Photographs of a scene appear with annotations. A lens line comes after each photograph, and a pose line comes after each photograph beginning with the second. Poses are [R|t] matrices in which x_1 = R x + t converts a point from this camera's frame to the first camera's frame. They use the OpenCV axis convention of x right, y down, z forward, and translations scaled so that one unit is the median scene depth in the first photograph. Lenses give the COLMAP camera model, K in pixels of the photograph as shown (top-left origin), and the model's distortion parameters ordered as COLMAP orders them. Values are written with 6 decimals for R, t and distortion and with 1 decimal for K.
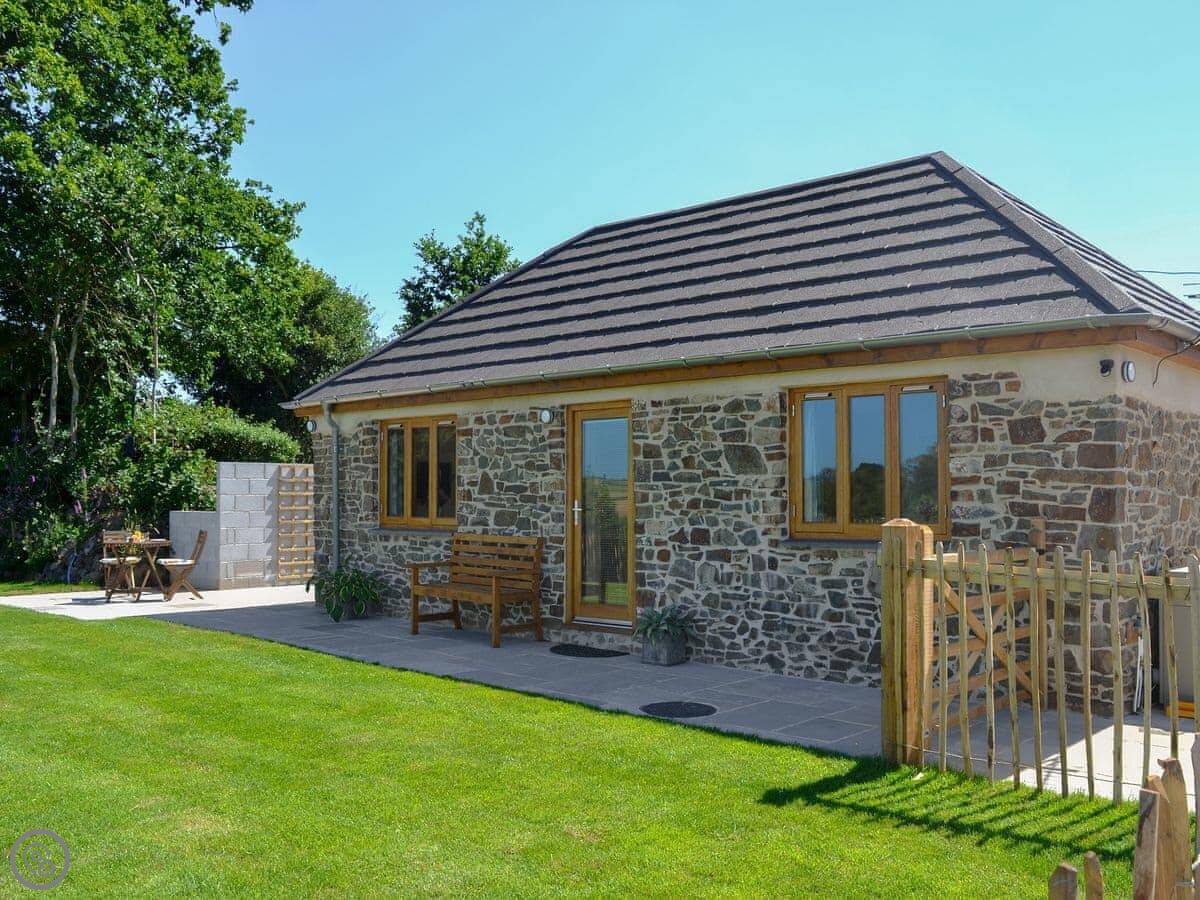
lens RADIAL K [[1108.8, 0, 600.0], [0, 1108.8, 450.0], [0, 0, 1]] dist [-0.093173, 0.005431]
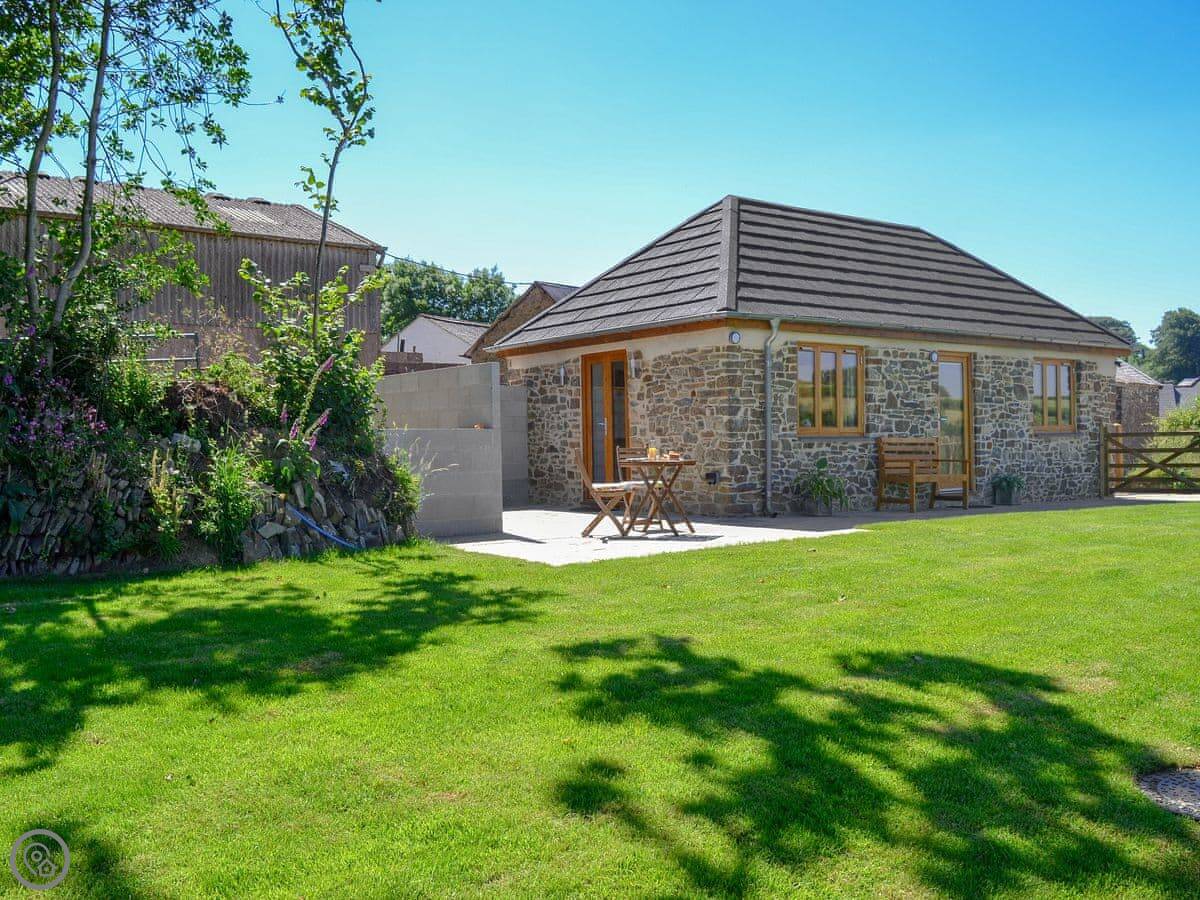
lens RADIAL K [[1108.8, 0, 600.0], [0, 1108.8, 450.0], [0, 0, 1]] dist [-0.093173, 0.005431]
pose [[0.198814, -0.005301, 0.980023, -1.543254], [-0.024979, 0.999633, 0.010475, 0.088136], [-0.979719, -0.026563, 0.198609, 1.113630]]
